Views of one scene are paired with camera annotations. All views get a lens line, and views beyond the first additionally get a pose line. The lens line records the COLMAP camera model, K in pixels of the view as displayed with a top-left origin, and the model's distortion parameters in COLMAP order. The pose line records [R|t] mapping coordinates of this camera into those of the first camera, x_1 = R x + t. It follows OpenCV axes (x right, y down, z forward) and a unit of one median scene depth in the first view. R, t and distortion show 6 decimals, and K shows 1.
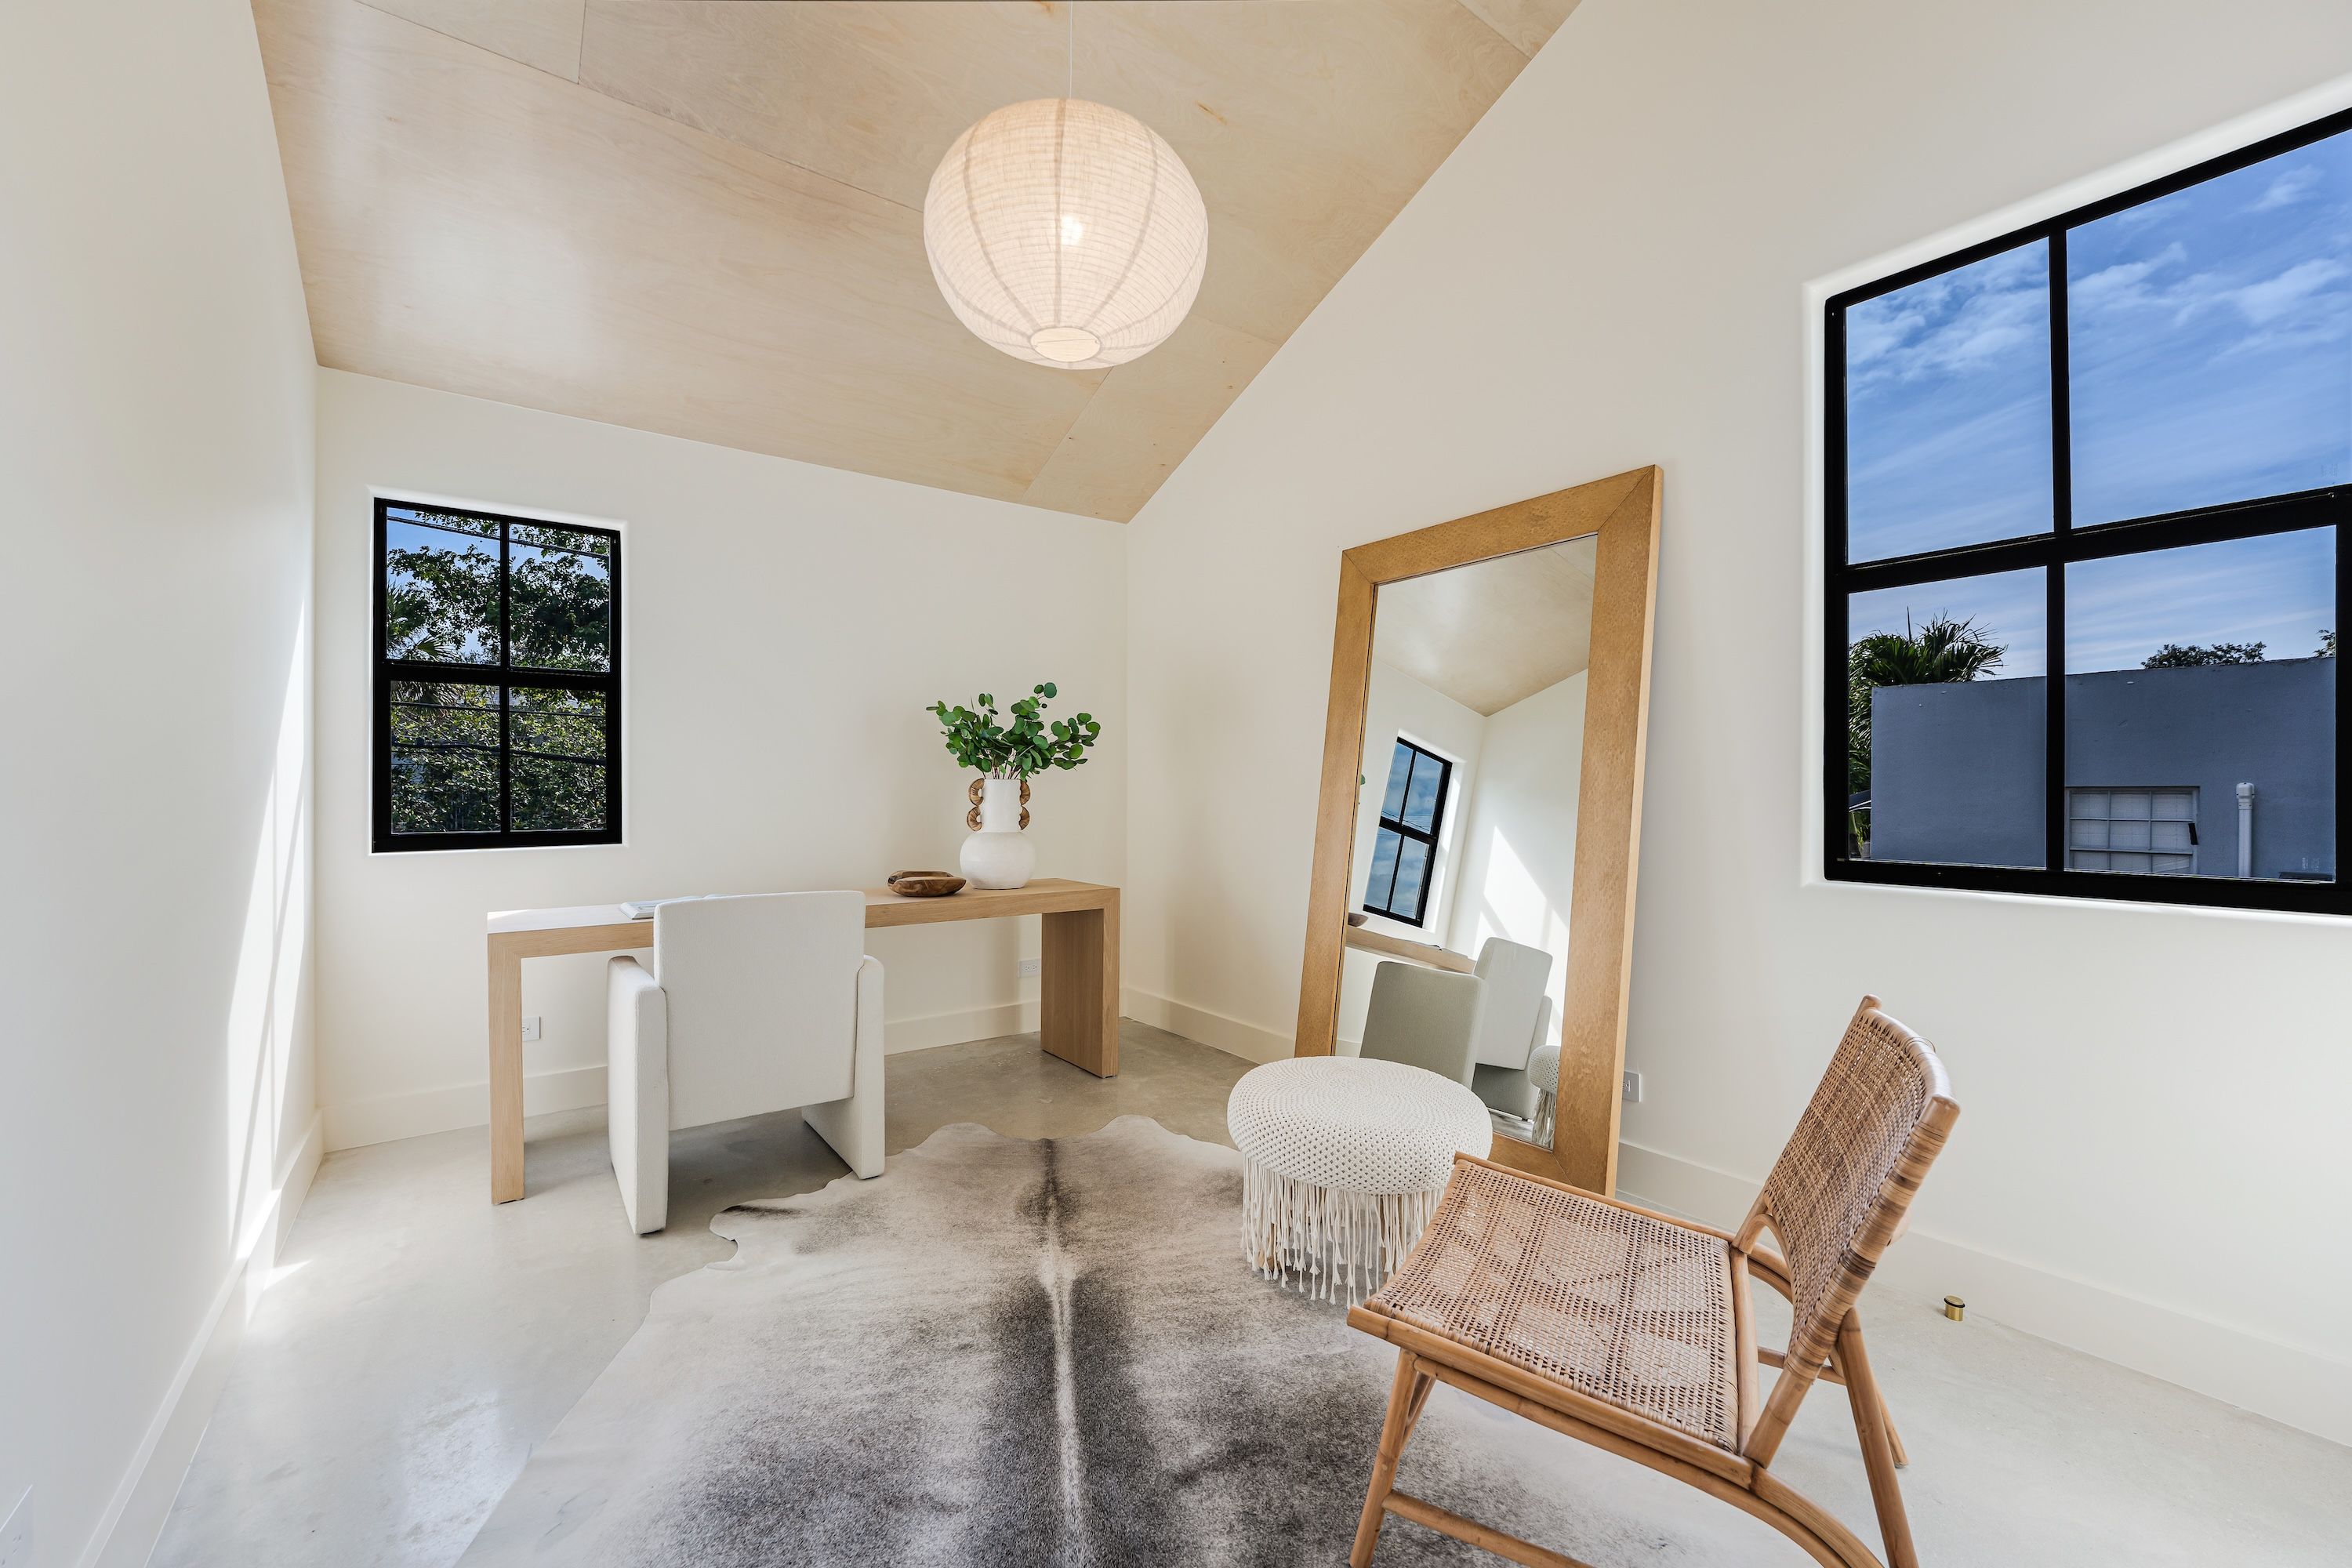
lens RADIAL K [[964.7, 0, 1176.0], [0, 964.7, 784.0], [0, 0, 1]] dist [-0.001141, -0.000132]
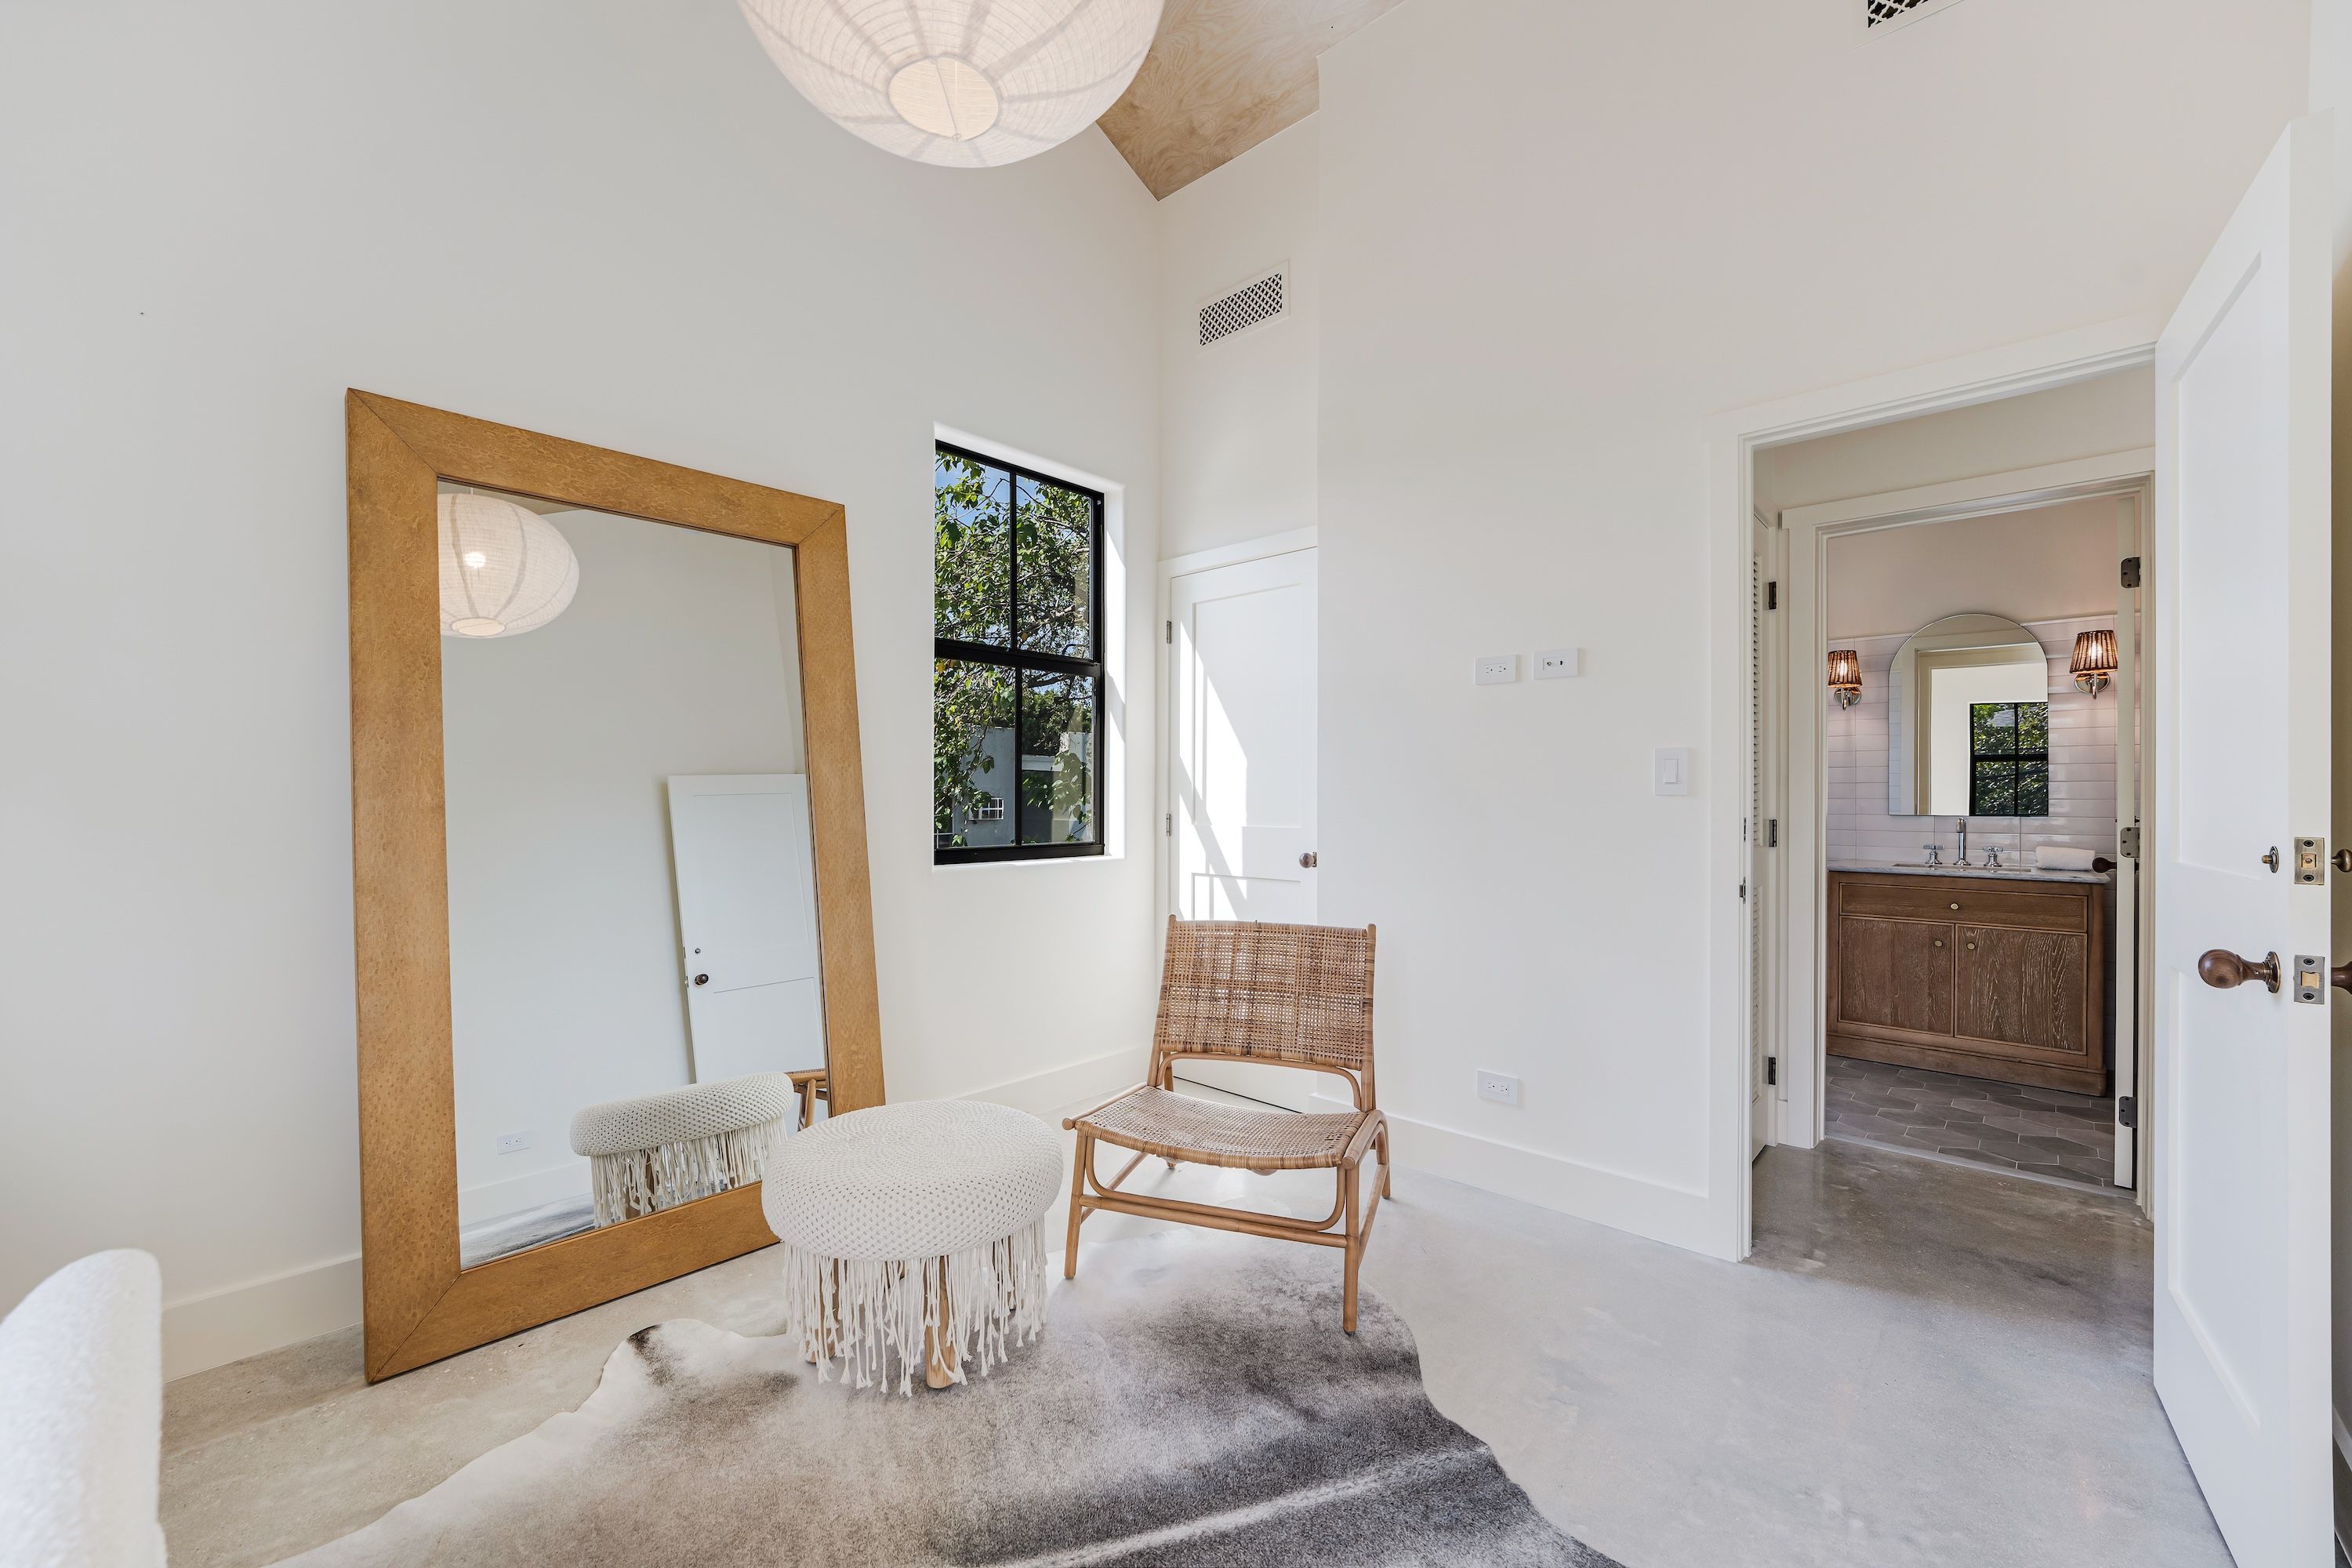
lens RADIAL K [[943.0, 0, 1176.0], [0, 943.0, 784.0], [0, 0, 1]] dist [0.000385, 0.000043]
pose [[-0.184900, 0.008310, 0.982722, -0.924836], [-0.009373, 0.999904, -0.010219, -0.005900], [-0.982713, -0.011101, -0.184805, 1.198493]]
